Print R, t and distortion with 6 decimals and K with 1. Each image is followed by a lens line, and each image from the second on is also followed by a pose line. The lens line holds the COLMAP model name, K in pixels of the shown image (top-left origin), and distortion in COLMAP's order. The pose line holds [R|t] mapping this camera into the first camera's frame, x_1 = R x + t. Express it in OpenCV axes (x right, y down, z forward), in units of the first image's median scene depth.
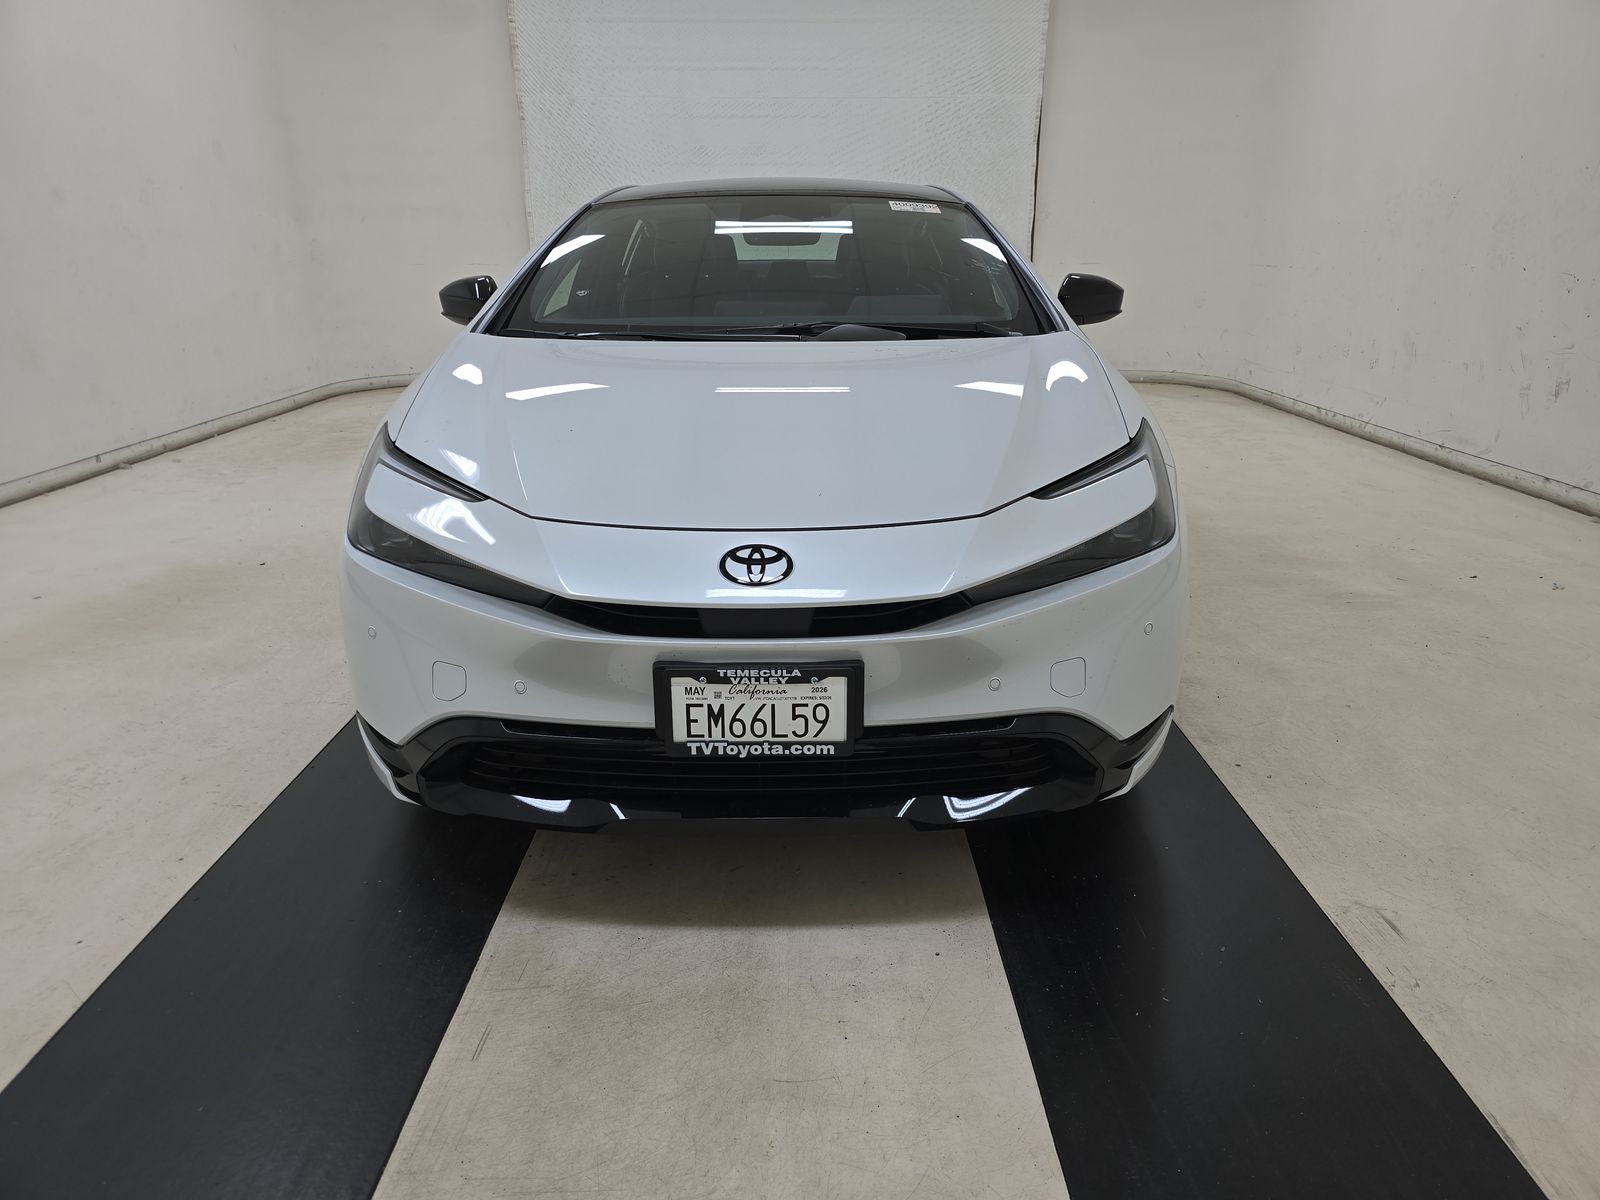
lens RADIAL K [[1071.1, 0, 813.2], [0, 1071.1, 598.0], [0, 0, 1]] dist [0.047132, -0.045402]
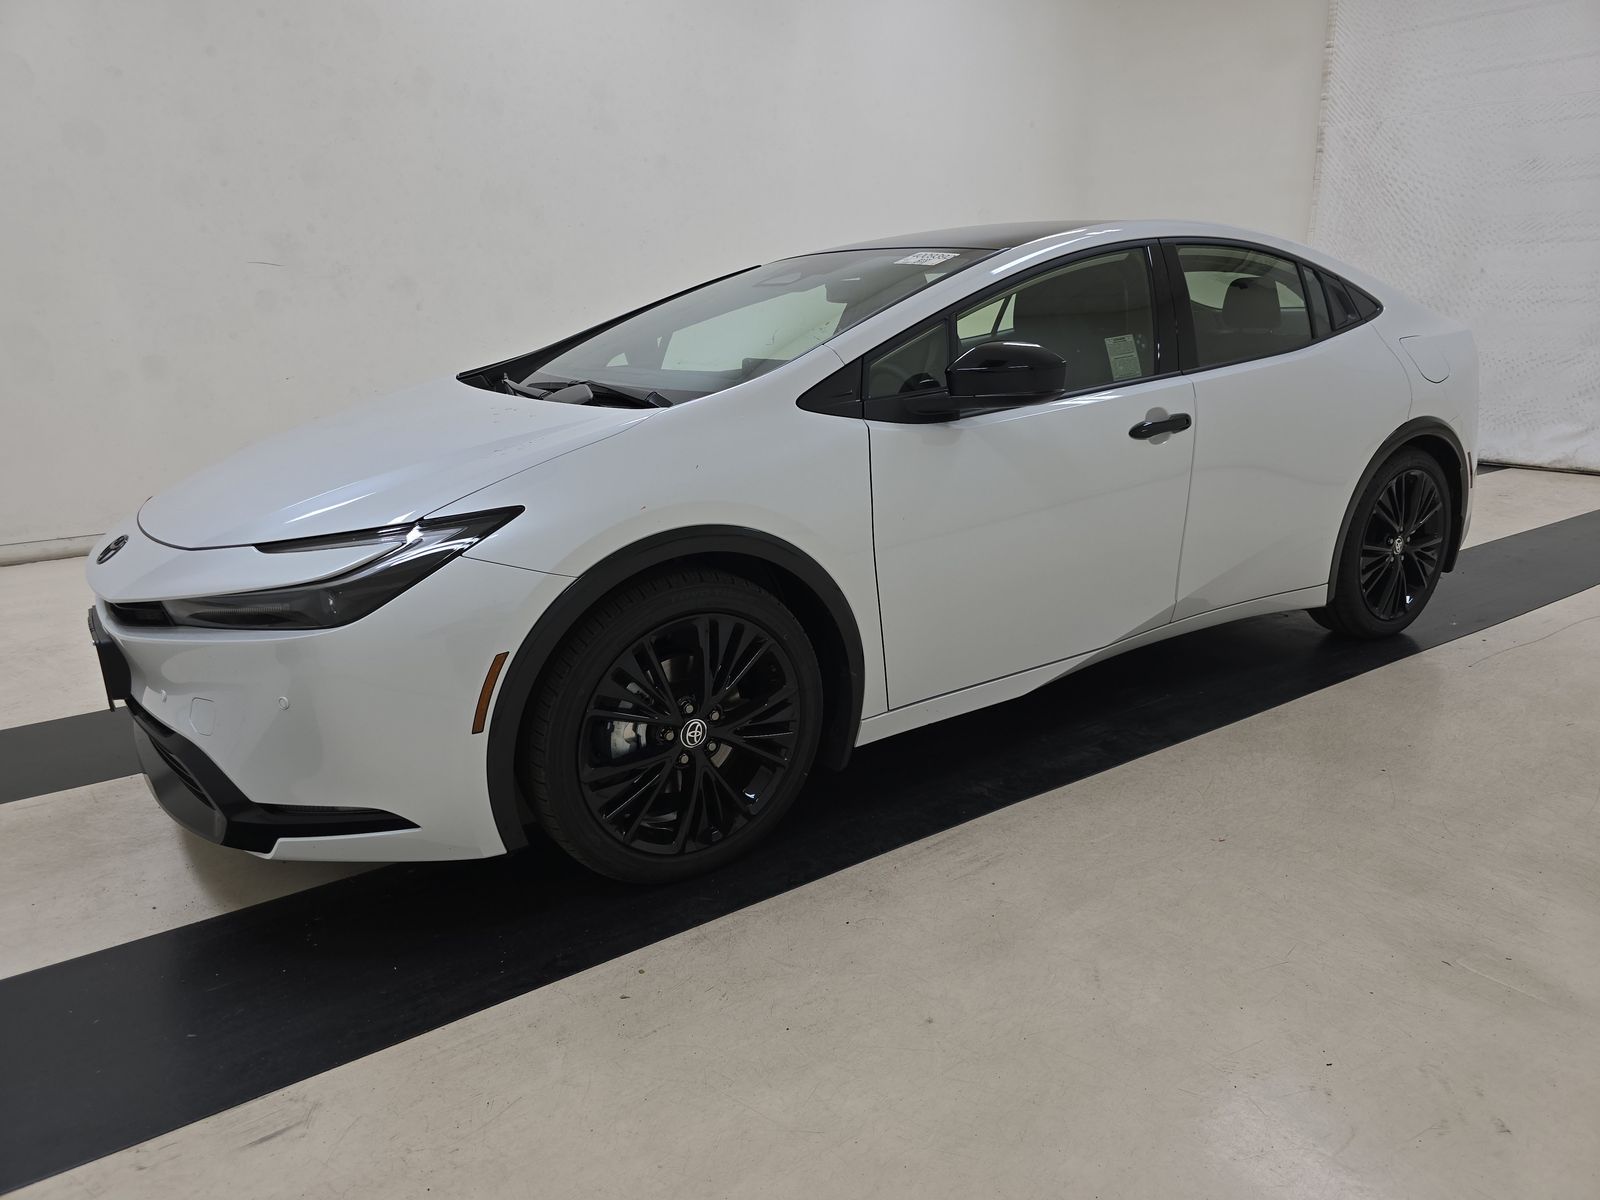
lens RADIAL K [[1071.1, 0, 813.2], [0, 1071.1, 598.0], [0, 0, 1]] dist [0.047132, -0.045402]
pose [[0.565714, 0.215793, -0.795865, 0.301277], [-0.241991, 0.966101, 0.089940, -0.060052], [0.788295, 0.141712, 0.598756, 0.174823]]
